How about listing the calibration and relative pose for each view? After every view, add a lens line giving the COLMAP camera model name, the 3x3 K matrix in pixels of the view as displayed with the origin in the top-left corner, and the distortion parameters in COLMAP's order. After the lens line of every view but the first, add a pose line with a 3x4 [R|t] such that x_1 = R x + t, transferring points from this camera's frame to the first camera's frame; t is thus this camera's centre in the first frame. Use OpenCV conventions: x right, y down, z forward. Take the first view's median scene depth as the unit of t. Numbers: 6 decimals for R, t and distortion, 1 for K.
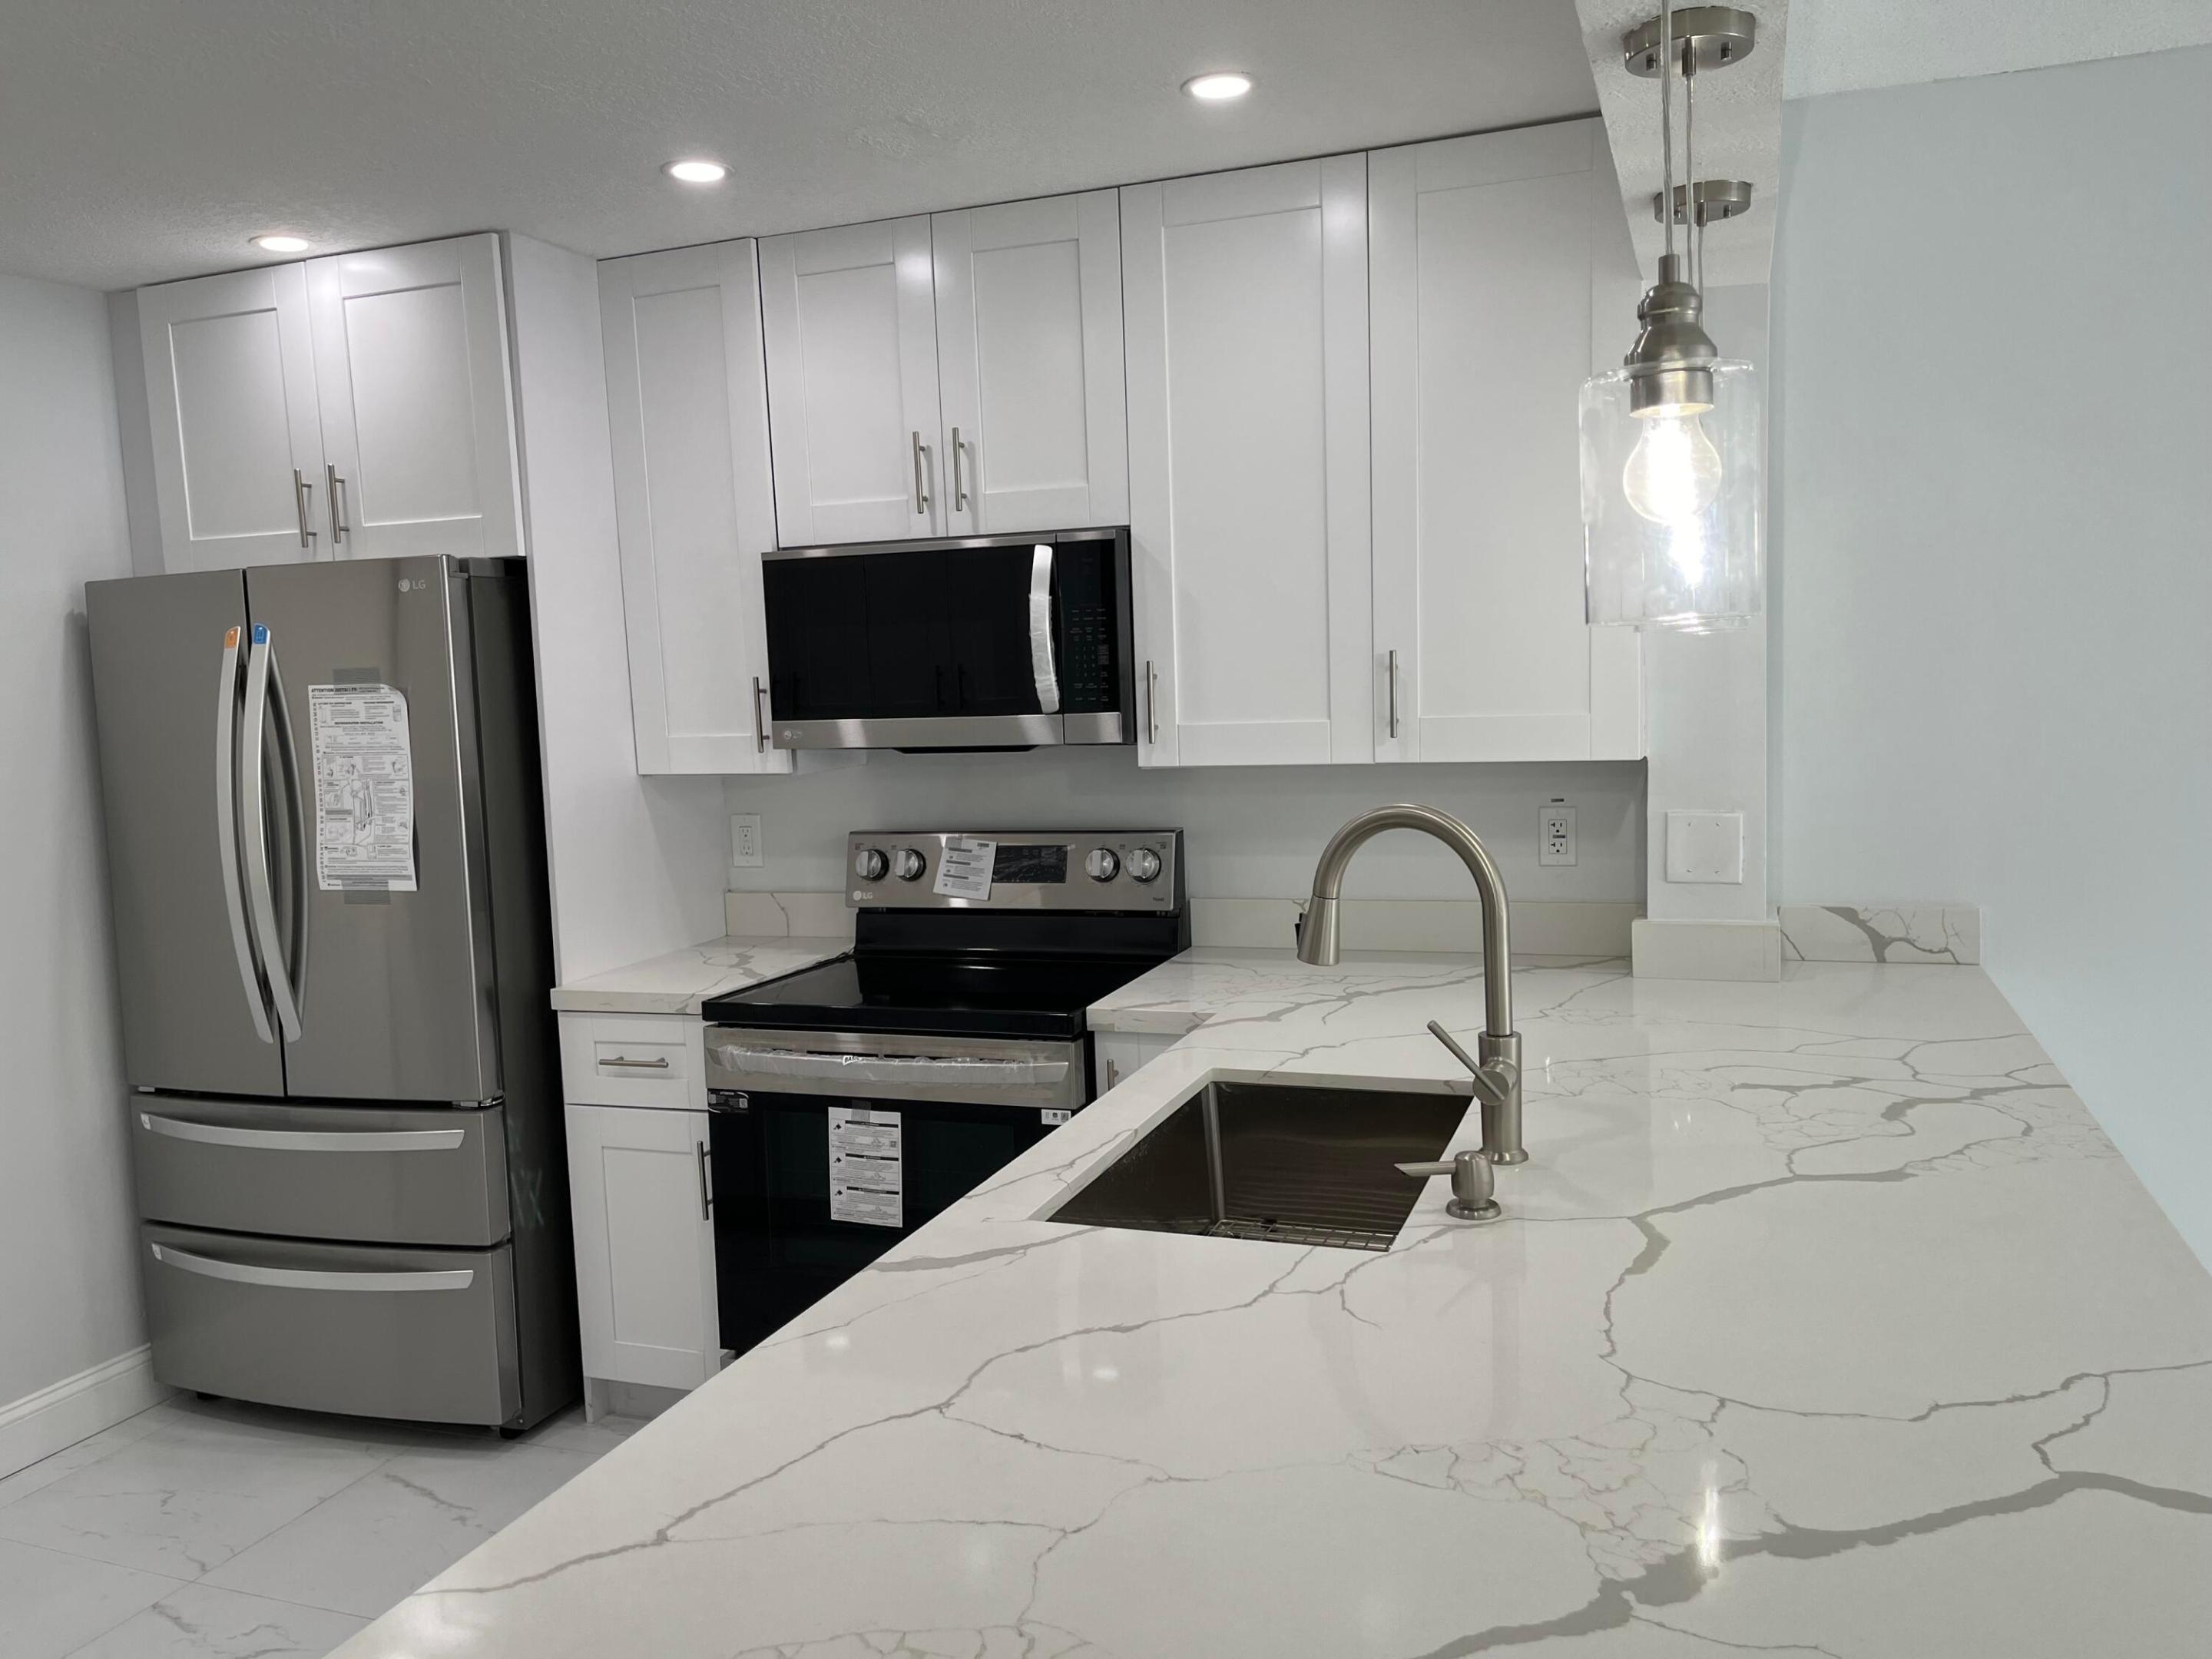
lens RADIAL K [[1687.0, 0, 1106.0], [0, 1687.0, 829.5], [0, 0, 1]] dist [0.035472, -0.002616]
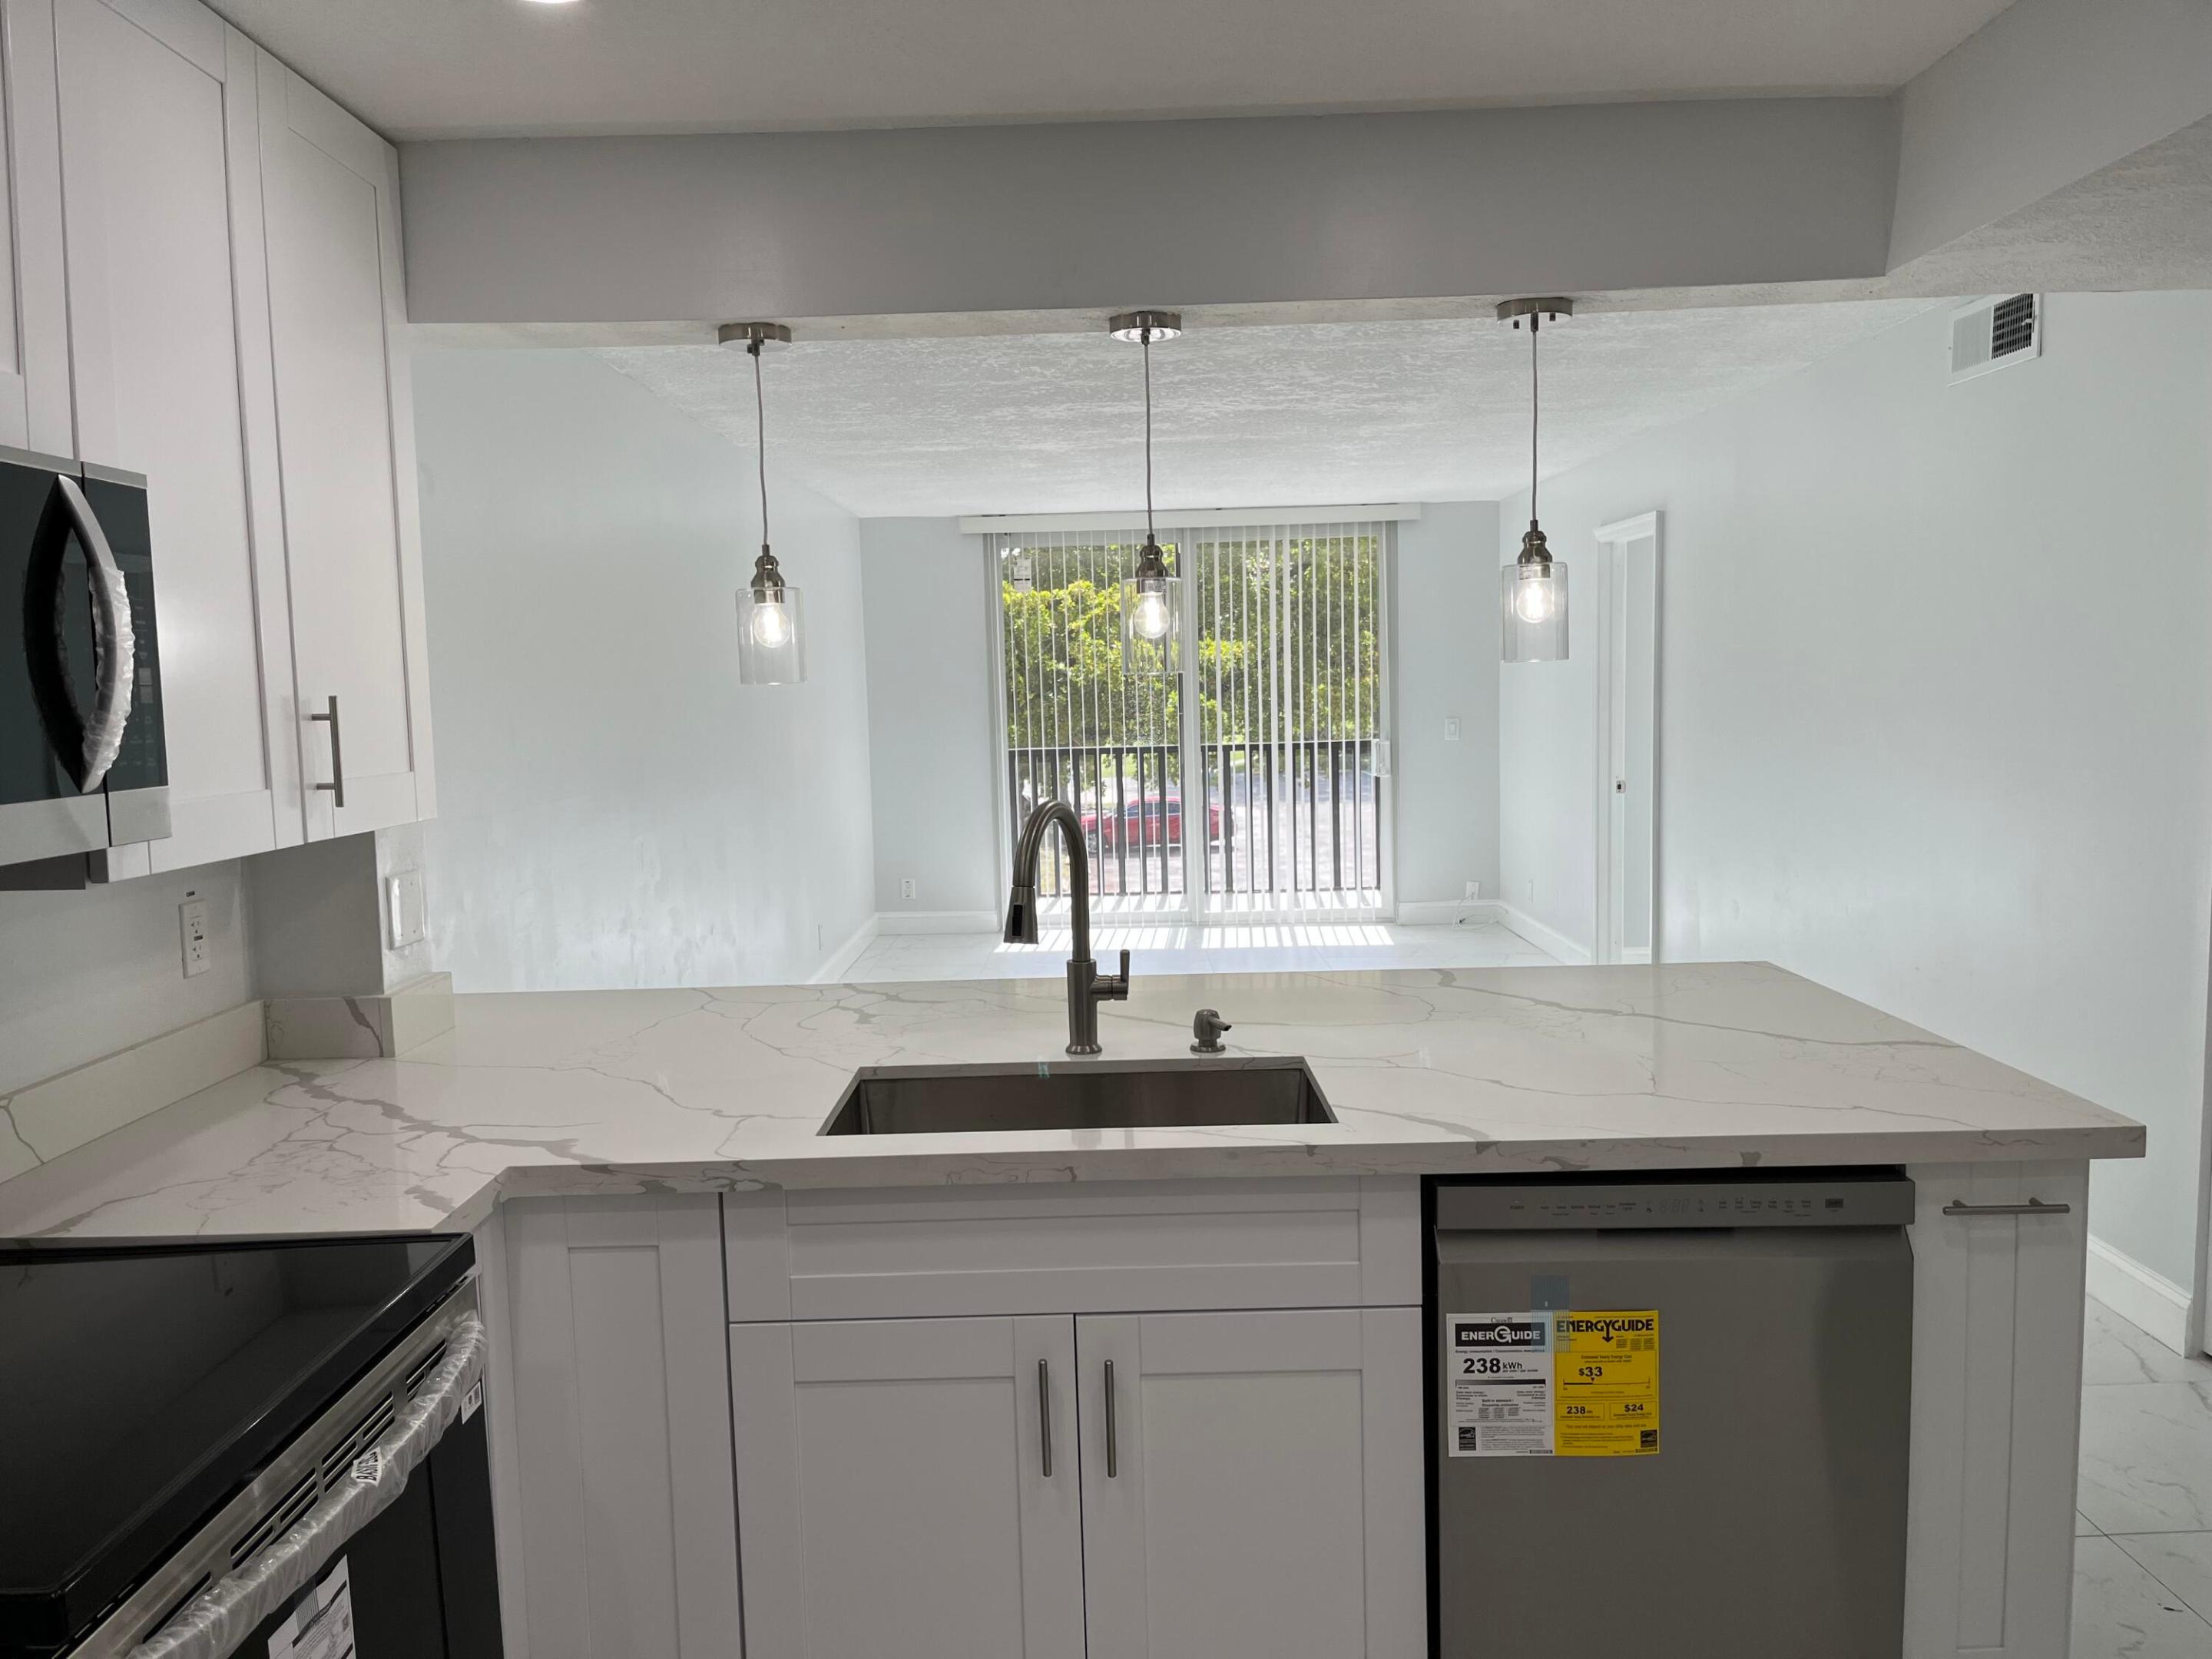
lens RADIAL K [[1687.0, 0, 1106.0], [0, 1687.0, 829.5], [0, 0, 1]] dist [0.035472, -0.002616]
pose [[-0.342135, -0.039199, 0.938833, -0.821967], [0.126435, 0.988123, 0.087333, -0.080276], [-0.931106, 0.148581, -0.333115, 1.108730]]
